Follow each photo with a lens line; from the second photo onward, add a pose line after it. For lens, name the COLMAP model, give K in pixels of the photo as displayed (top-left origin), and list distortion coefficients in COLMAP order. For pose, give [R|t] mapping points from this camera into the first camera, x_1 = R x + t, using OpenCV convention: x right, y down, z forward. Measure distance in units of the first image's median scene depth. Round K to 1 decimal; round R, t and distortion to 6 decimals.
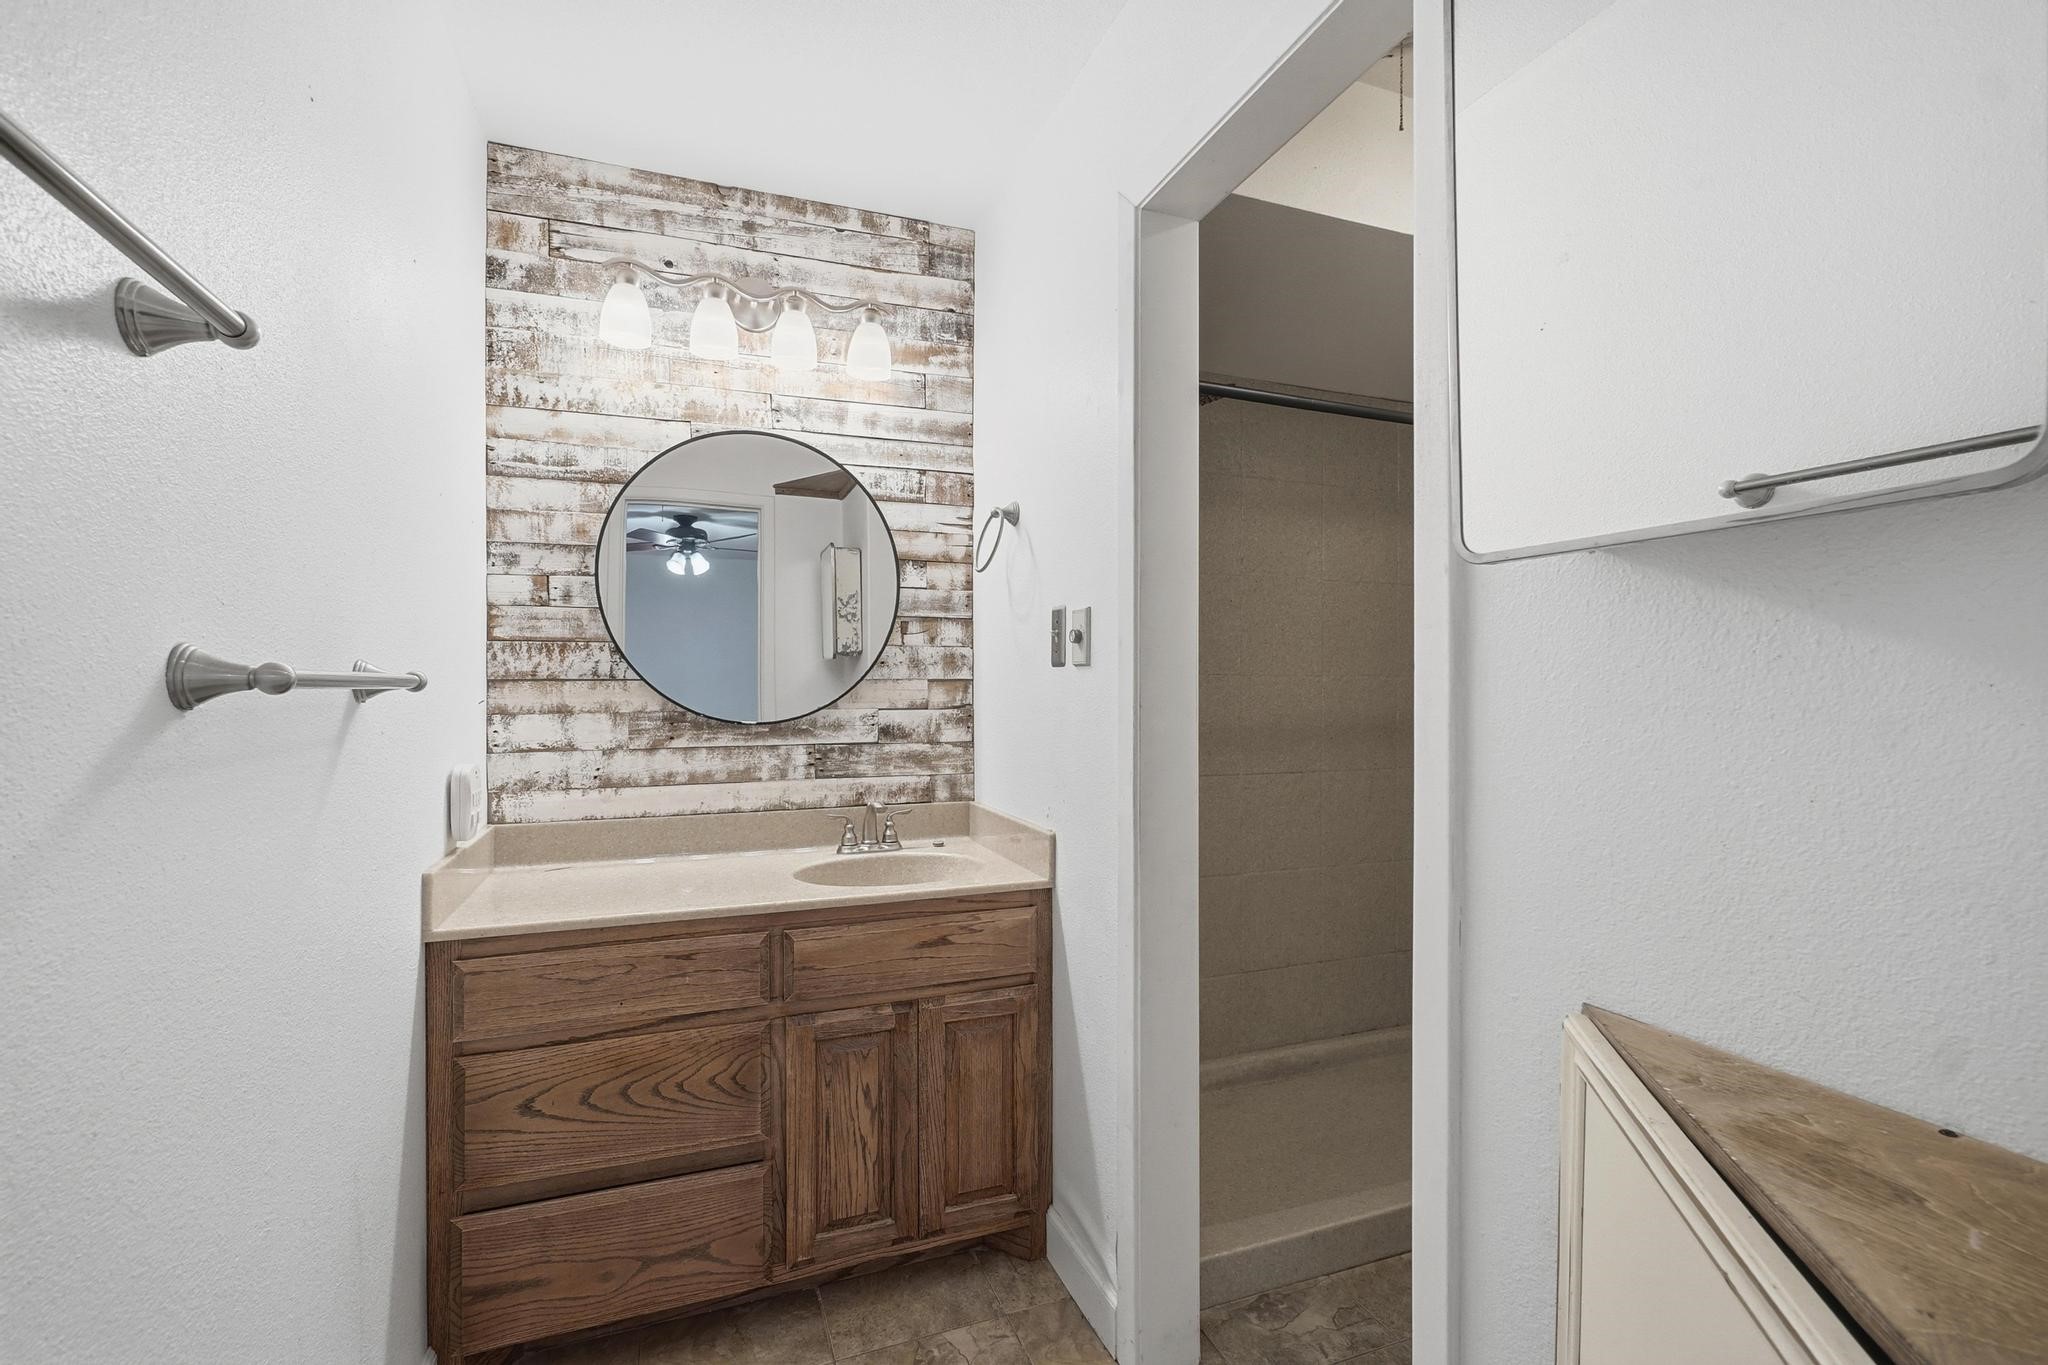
lens RADIAL K [[899.4, 0, 1007.4], [0, 899.4, 688.3], [0, 0, 1]] dist [-0.002110, 0.001094]
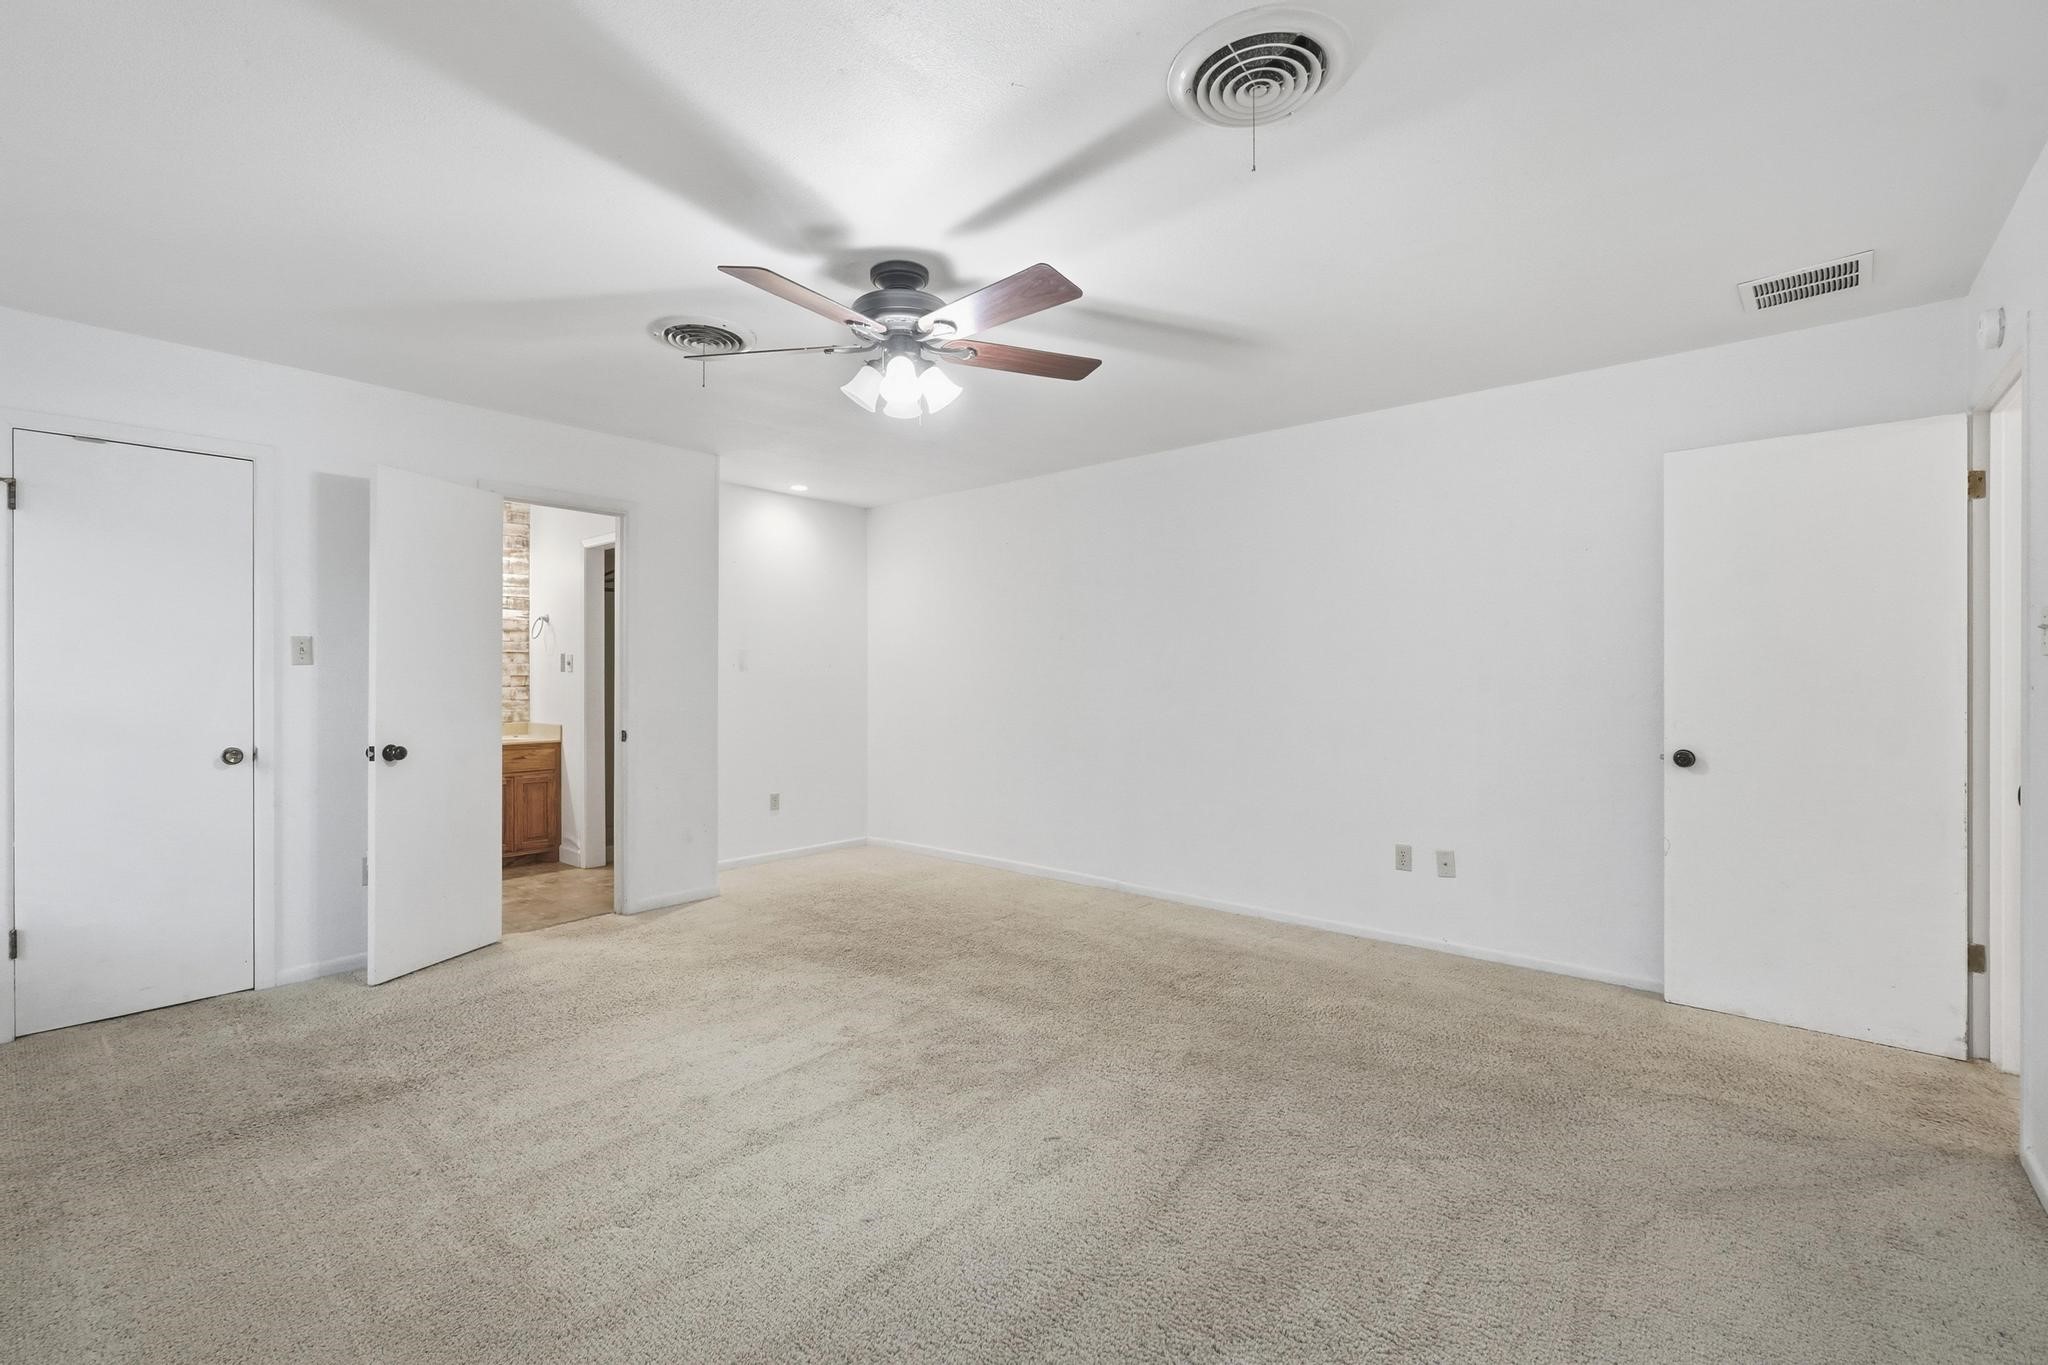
lens RADIAL K [[899.4, 0, 1007.4], [0, 899.4, 688.3], [0, 0, 1]] dist [-0.002110, 0.001094]
pose [[0.883351, -0.001191, 0.468710, -0.035923], [-0.000725, 0.999992, 0.003907, 0.016472], [-0.468711, -0.003791, 0.883343, -2.019625]]
